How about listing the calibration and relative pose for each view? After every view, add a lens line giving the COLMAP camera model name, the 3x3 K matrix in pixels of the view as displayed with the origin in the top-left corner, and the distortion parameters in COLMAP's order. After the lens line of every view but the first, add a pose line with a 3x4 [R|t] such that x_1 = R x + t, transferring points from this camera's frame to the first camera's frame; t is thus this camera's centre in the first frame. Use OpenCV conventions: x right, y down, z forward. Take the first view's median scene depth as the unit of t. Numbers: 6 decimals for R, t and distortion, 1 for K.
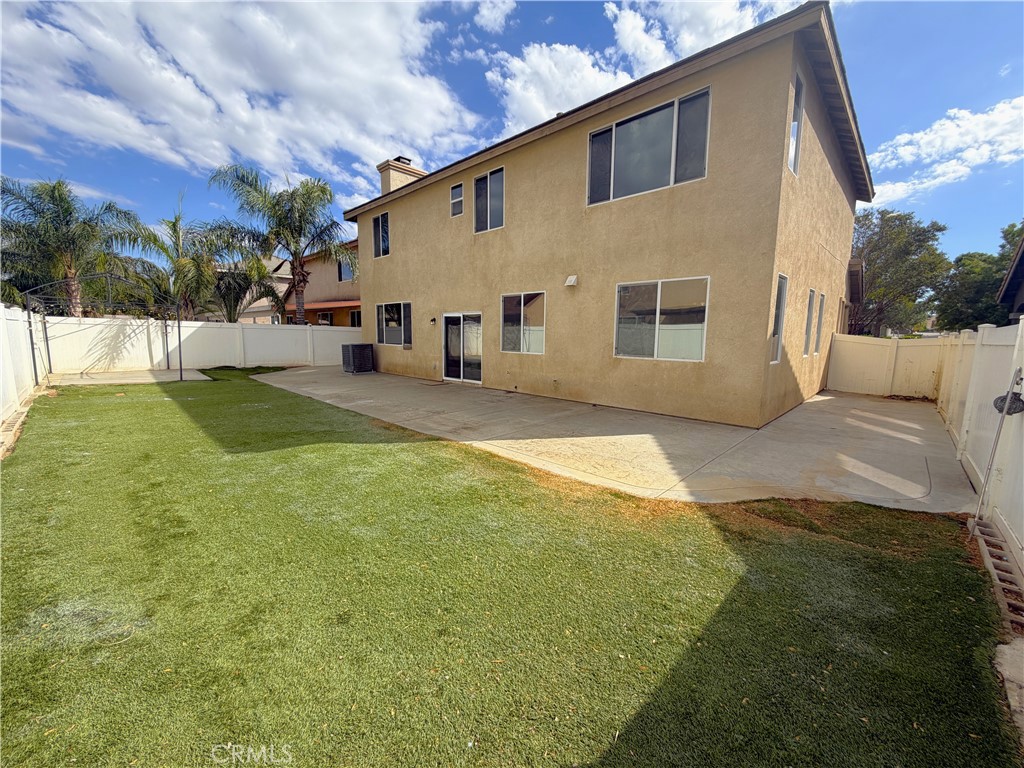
lens RADIAL K [[407.1, 0, 512.0], [0, 407.1, 384.0], [0, 0, 1]] dist [0.001148, 0.000144]
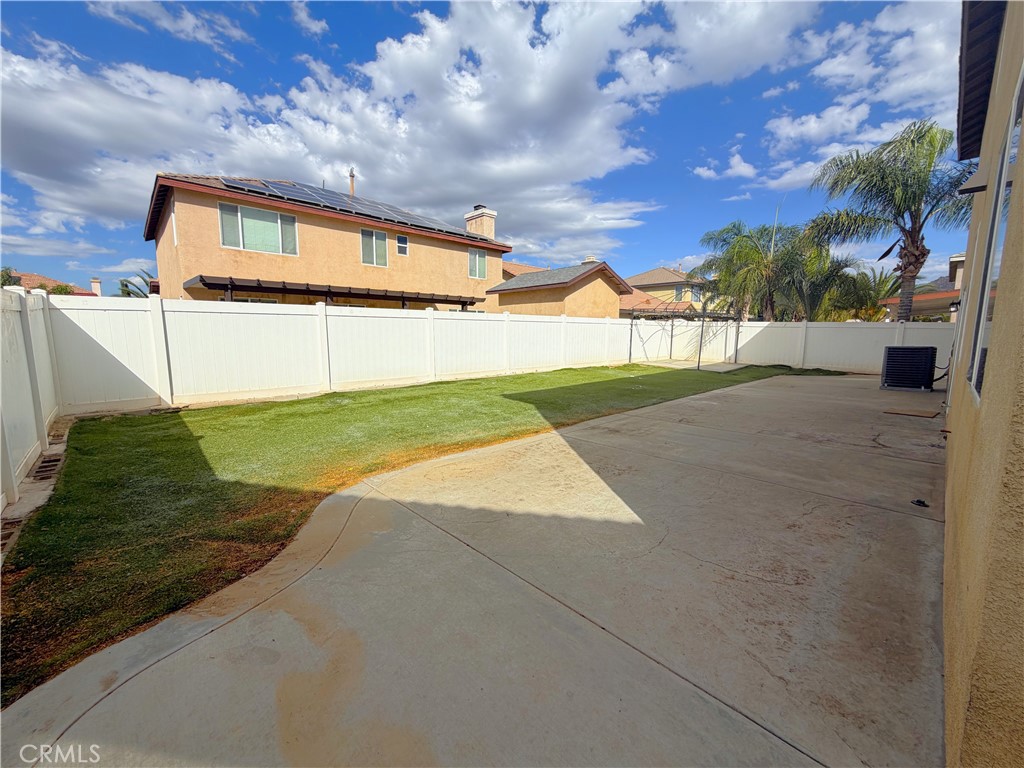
lens RADIAL K [[407.1, 0, 512.0], [0, 407.1, 384.0], [0, 0, 1]] dist [0.001148, 0.000144]
pose [[-0.034602, 0.118111, -0.992397, 0.911792], [-0.133990, 0.983479, 0.121722, -0.081373], [0.990378, 0.137183, -0.018205, 0.958276]]
